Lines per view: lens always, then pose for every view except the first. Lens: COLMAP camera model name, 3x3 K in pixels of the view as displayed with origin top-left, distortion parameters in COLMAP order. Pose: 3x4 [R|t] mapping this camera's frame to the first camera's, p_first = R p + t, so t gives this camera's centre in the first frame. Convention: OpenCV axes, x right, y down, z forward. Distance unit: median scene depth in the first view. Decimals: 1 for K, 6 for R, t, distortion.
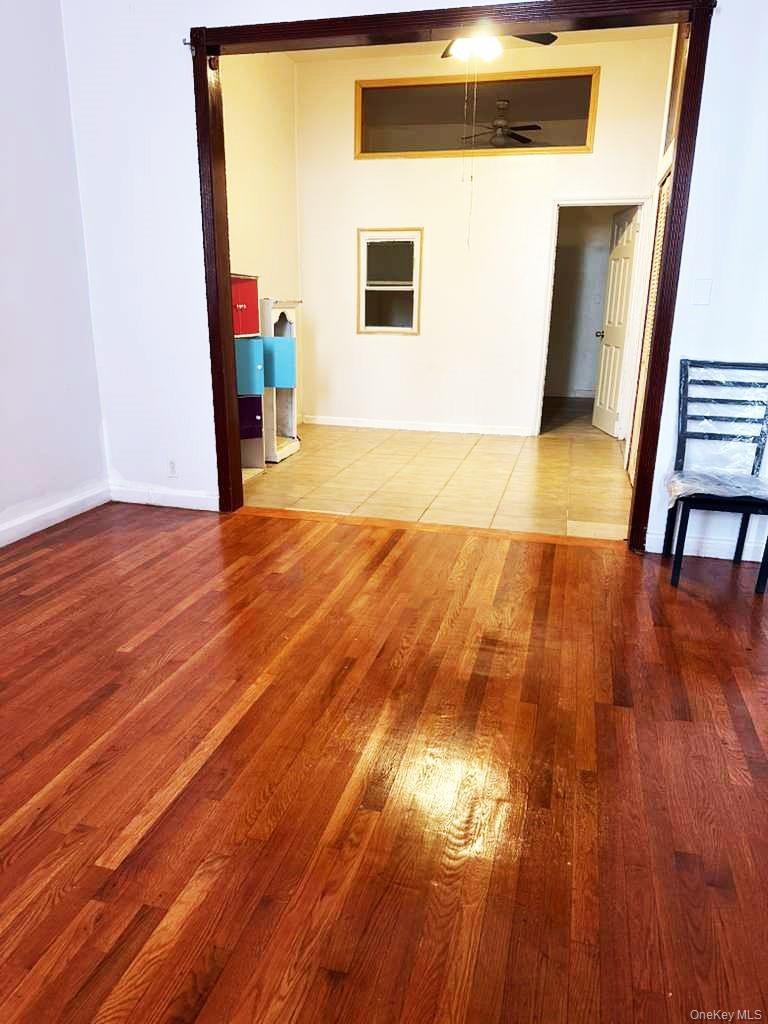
lens RADIAL K [[712.5, 0, 384.0], [0, 712.5, 512.0], [0, 0, 1]] dist [0.100265, -0.147260]
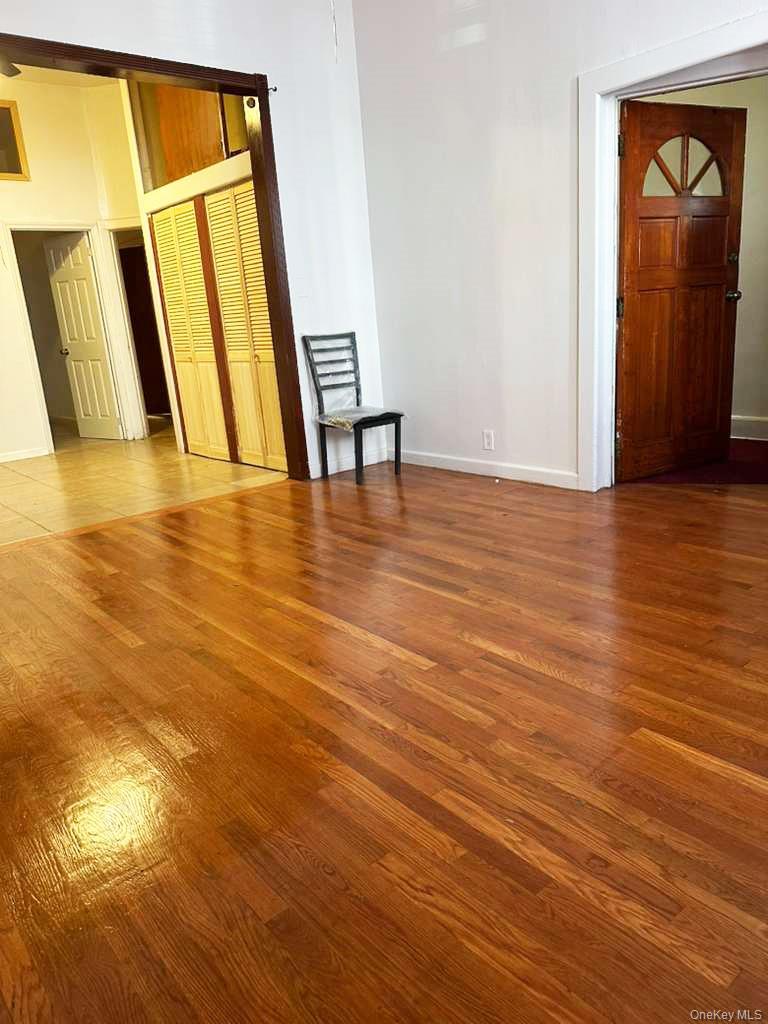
lens RADIAL K [[712.5, 0, 384.0], [0, 712.5, 512.0], [0, 0, 1]] dist [0.100265, -0.147260]
pose [[0.560794, -0.270989, 0.782352, -0.695647], [0.309115, 0.945122, 0.105794, 0.014513], [-0.768087, 0.182509, 0.613786, 0.077986]]
